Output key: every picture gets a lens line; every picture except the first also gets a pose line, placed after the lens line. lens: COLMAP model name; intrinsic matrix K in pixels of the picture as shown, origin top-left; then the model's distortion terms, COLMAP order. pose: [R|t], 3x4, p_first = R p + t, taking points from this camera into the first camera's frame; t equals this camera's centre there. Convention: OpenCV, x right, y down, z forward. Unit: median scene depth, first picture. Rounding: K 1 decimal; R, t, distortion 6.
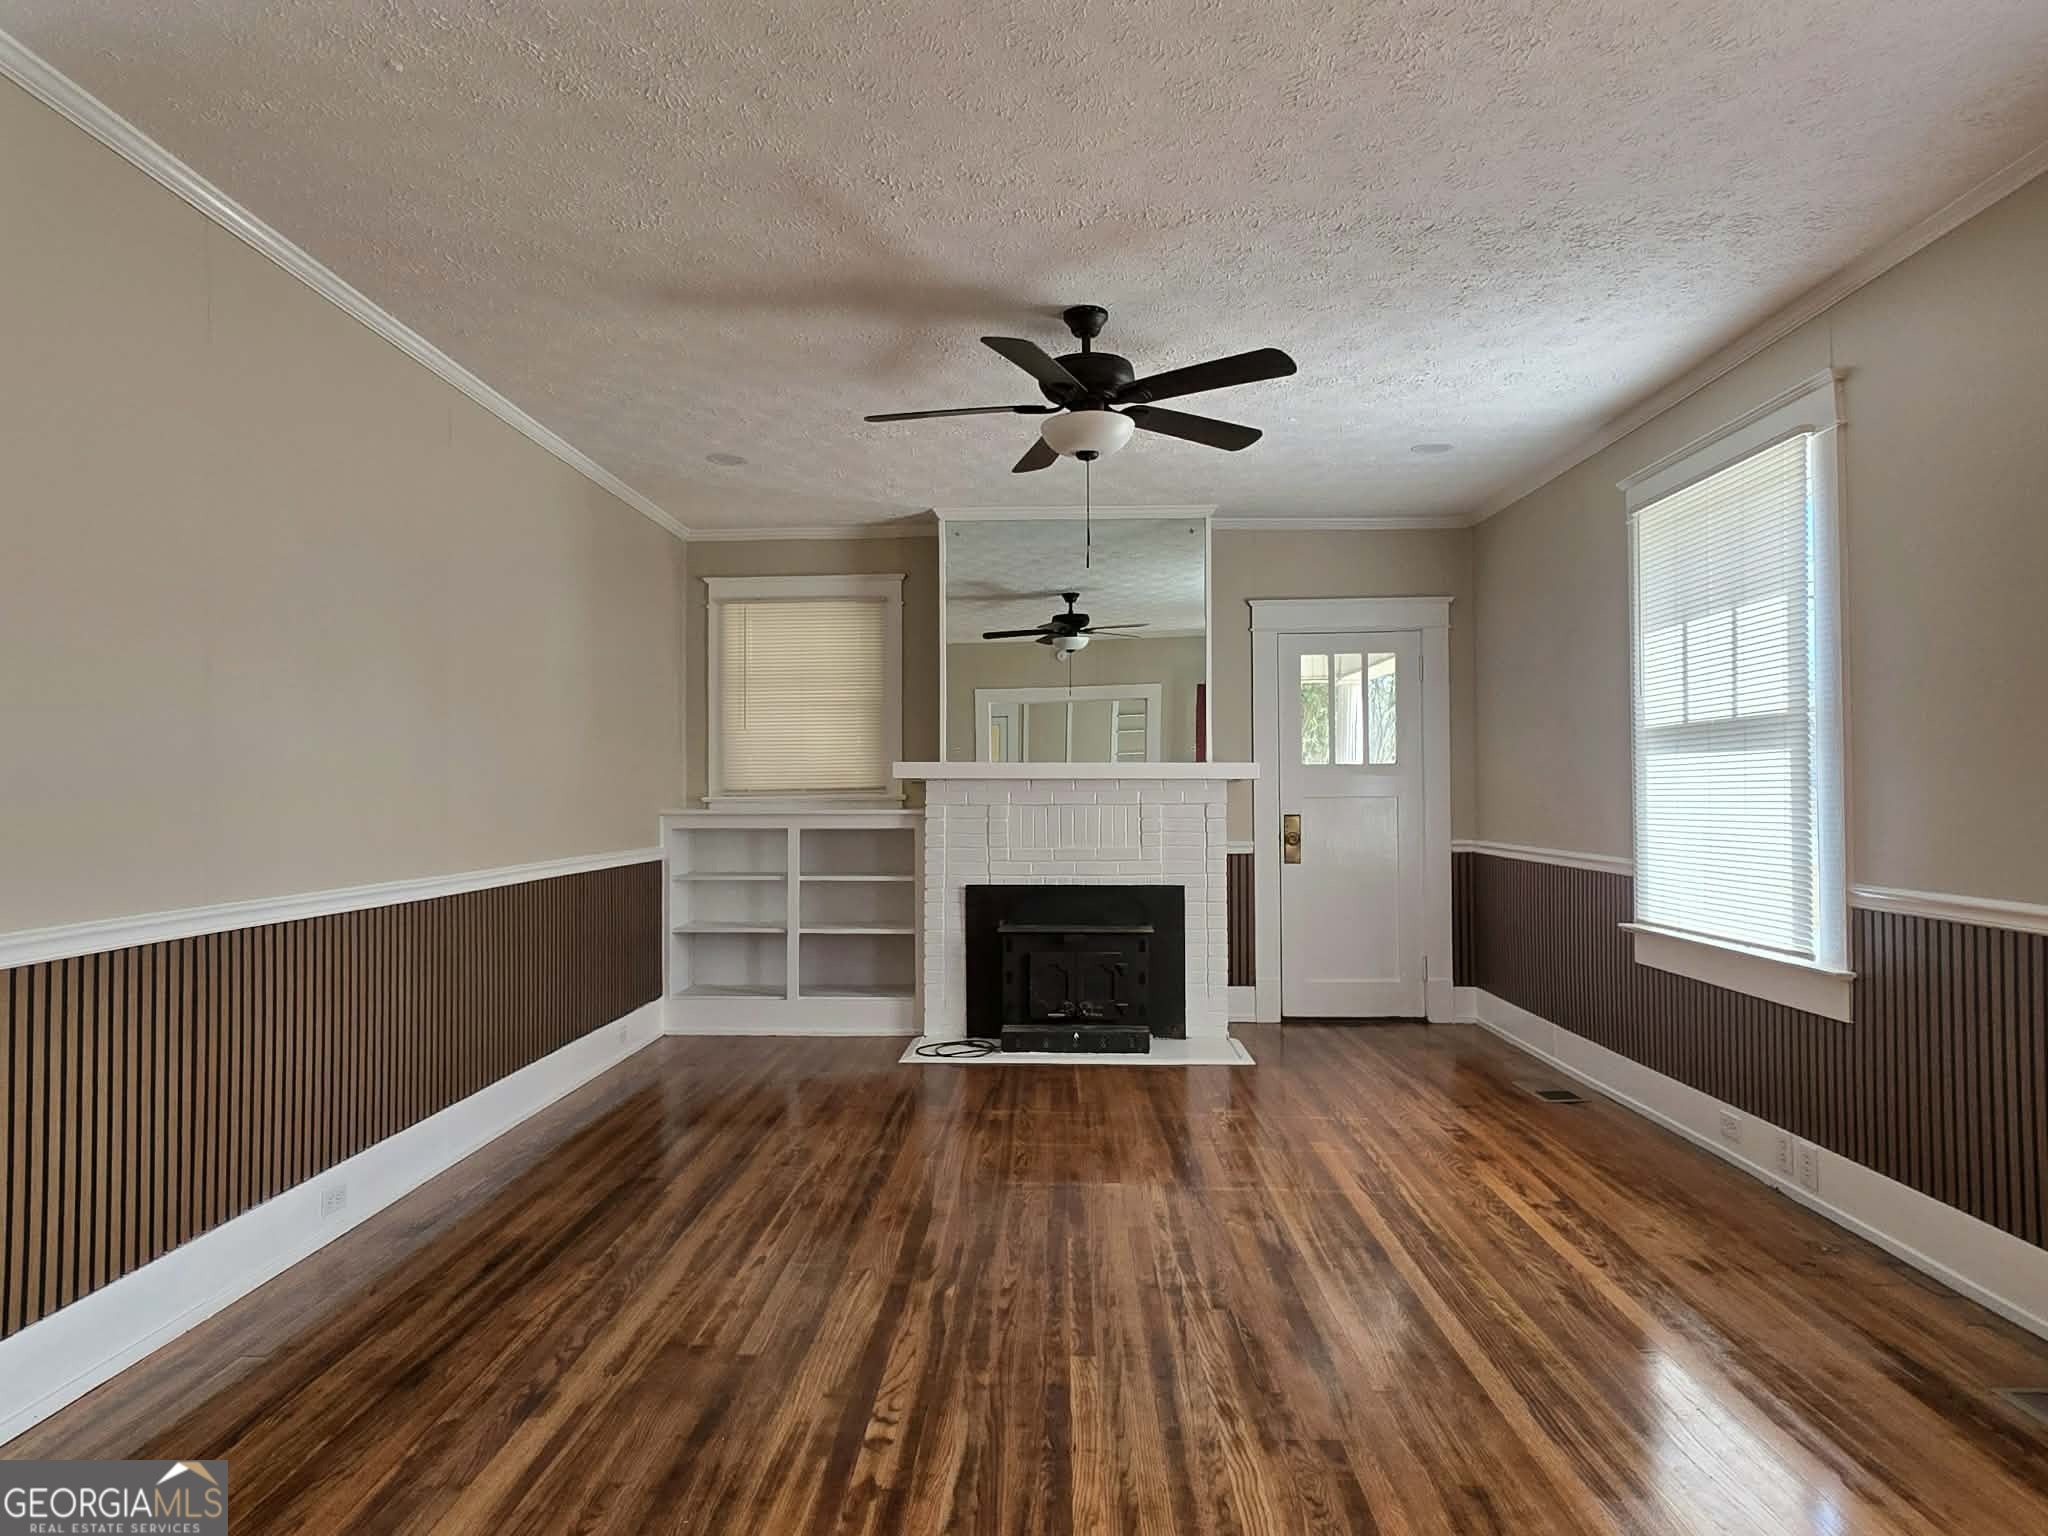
lens RADIAL K [[1244.1, 0, 1009.6], [0, 1244.1, 776.1], [0, 0, 1]] dist [0.005500, -0.001017]
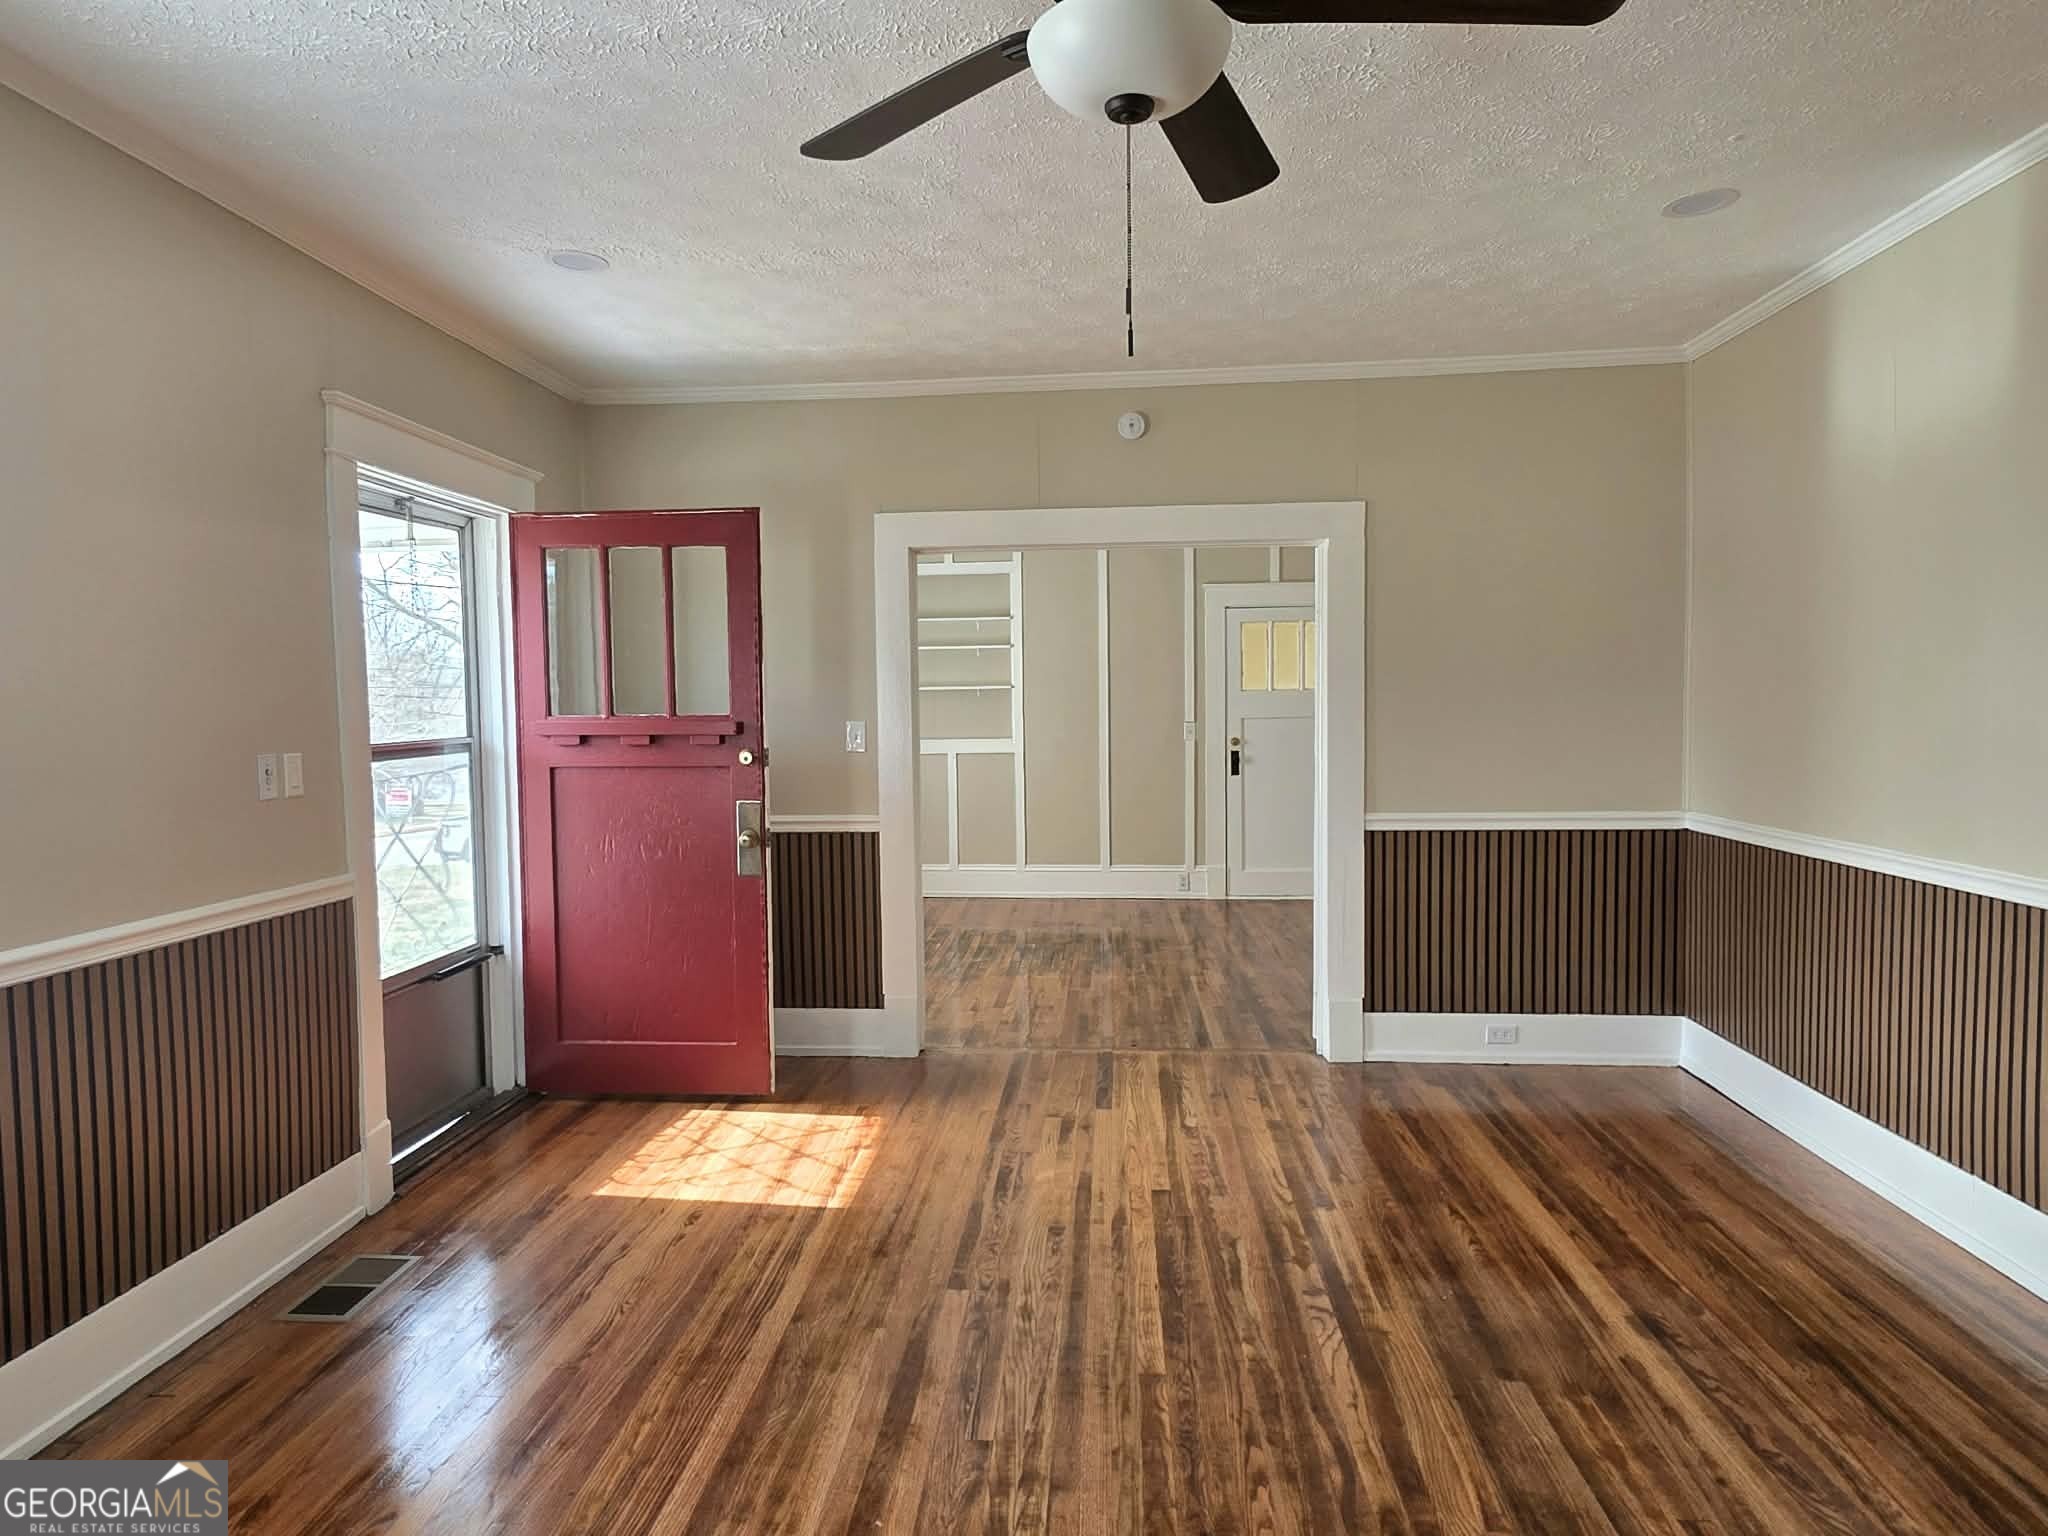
lens RADIAL K [[1244.1, 0, 1009.6], [0, 1244.1, 776.1], [0, 0, 1]] dist [0.005500, -0.001017]
pose [[-0.998971, 0.016776, 0.042126, 0.125670], [0.018691, 0.998790, 0.045484, -0.042325], [-0.041312, 0.046224, -0.998076, 2.026786]]
